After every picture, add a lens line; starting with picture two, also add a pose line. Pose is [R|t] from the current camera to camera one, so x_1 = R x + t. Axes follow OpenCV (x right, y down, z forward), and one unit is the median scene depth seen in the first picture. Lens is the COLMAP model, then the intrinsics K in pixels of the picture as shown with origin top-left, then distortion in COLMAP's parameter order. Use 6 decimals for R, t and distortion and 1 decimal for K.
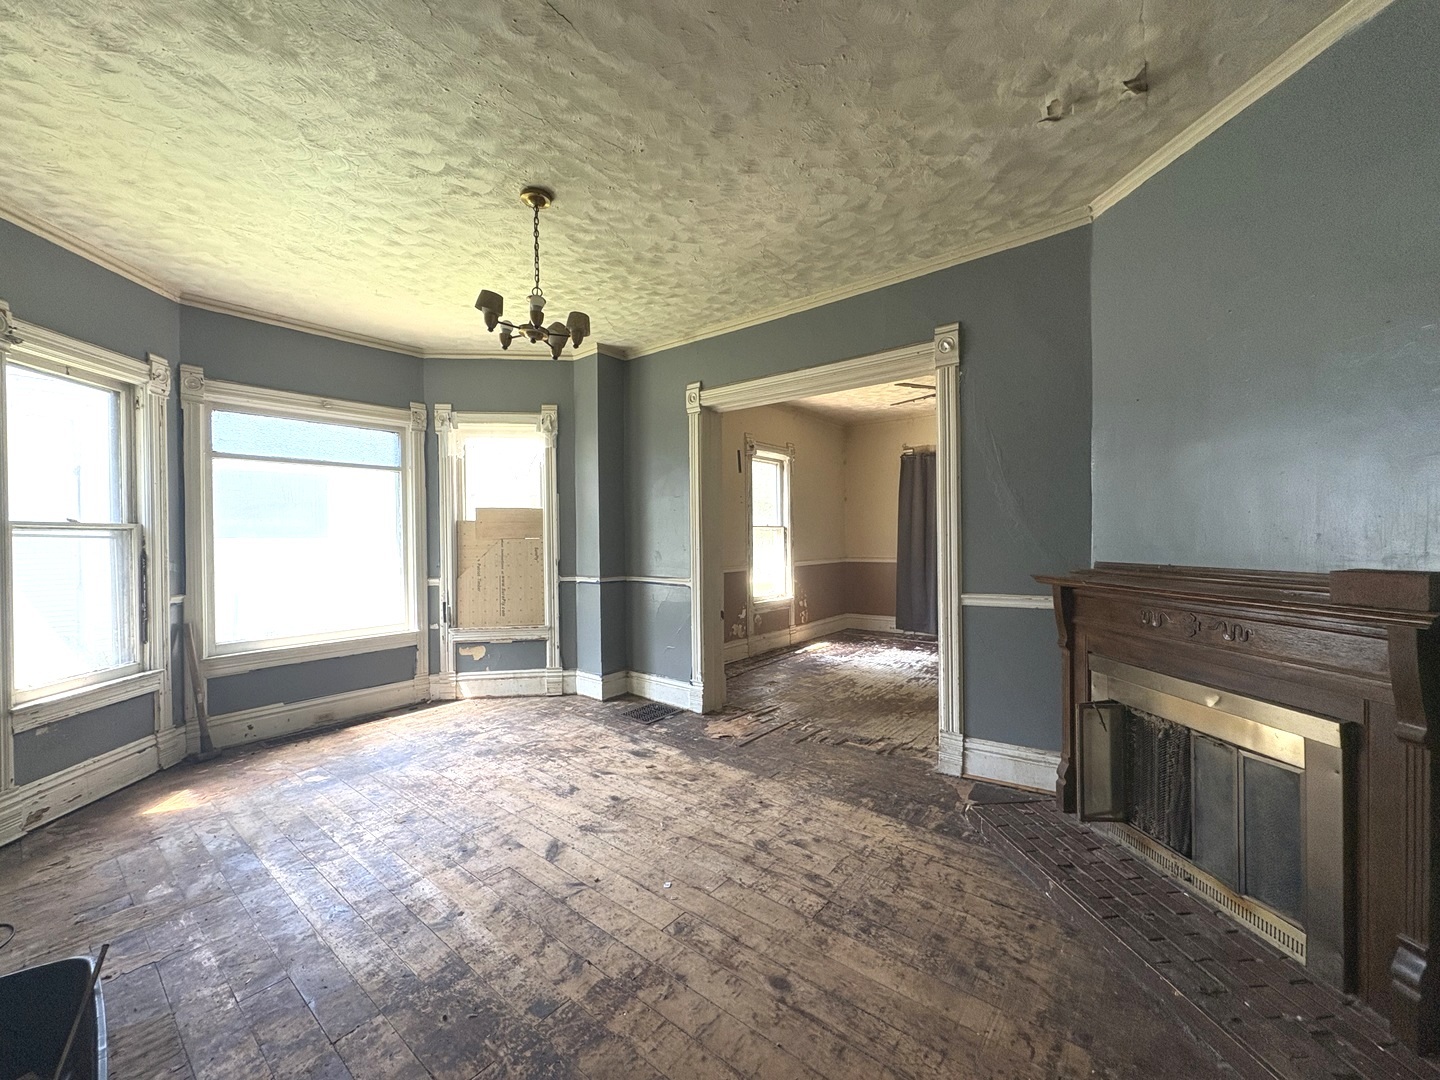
lens RADIAL K [[578.3, 0, 720.0], [0, 578.3, 540.0], [0, 0, 1]] dist [0.001348, 0.000179]
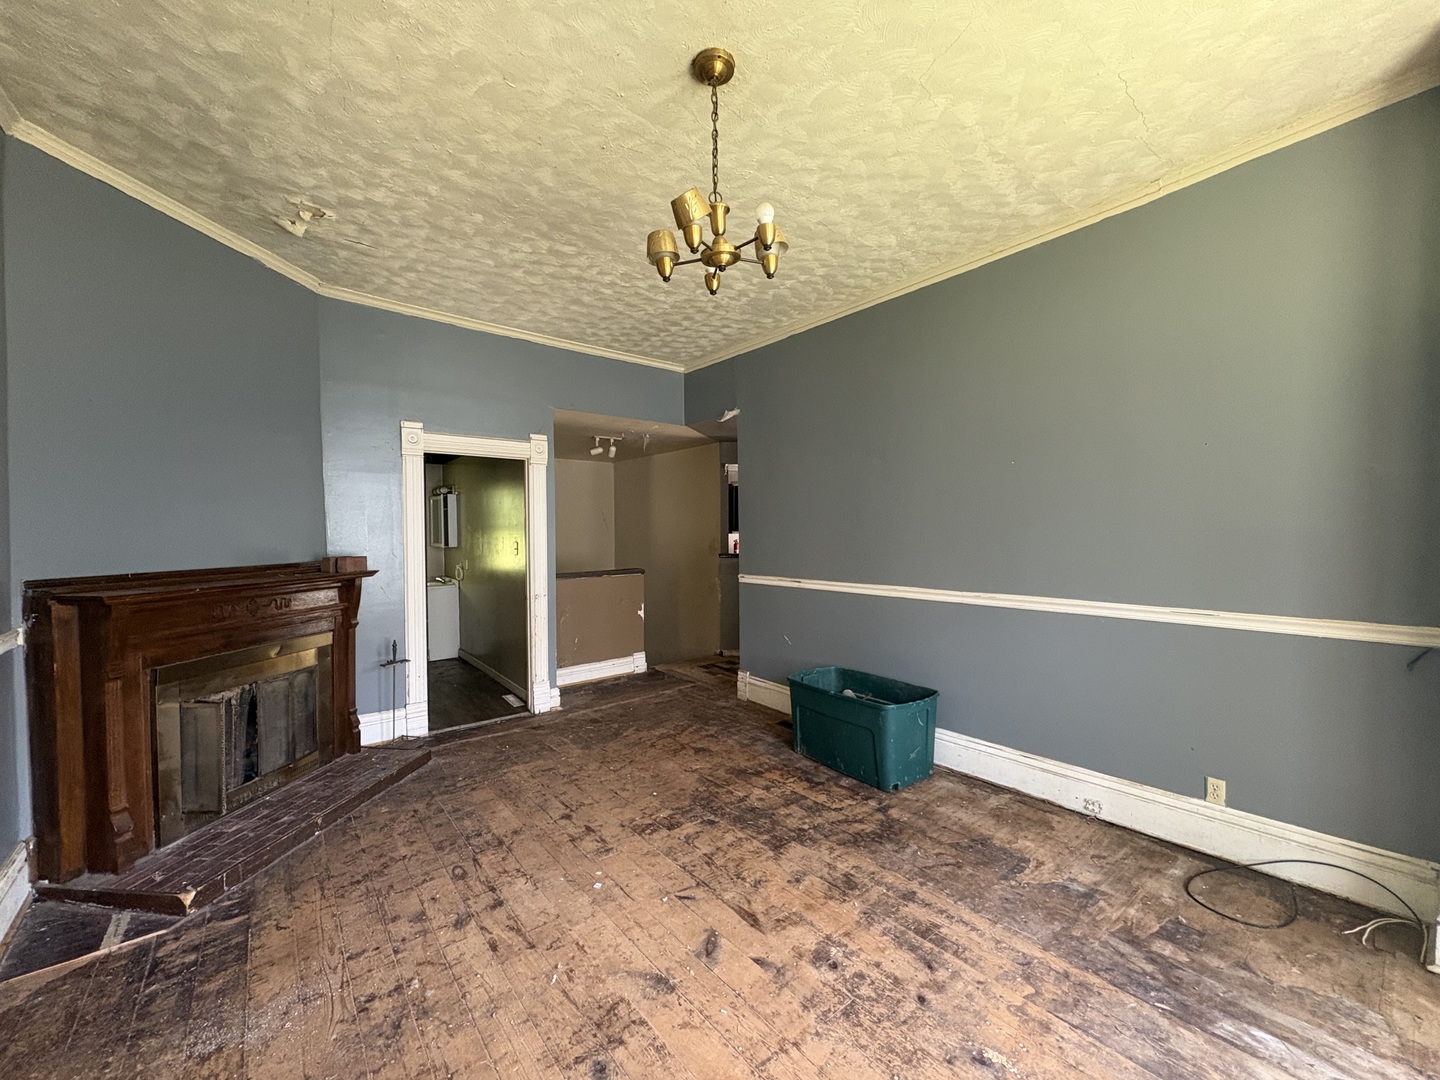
lens RADIAL K [[578.3, 0, 720.0], [0, 578.3, 540.0], [0, 0, 1]] dist [0.001348, 0.000179]
pose [[-0.976483, 0.017126, 0.214915, -0.551228], [0.021760, 0.999579, 0.019210, -0.015777], [-0.214495, 0.023435, -0.976444, 2.023096]]
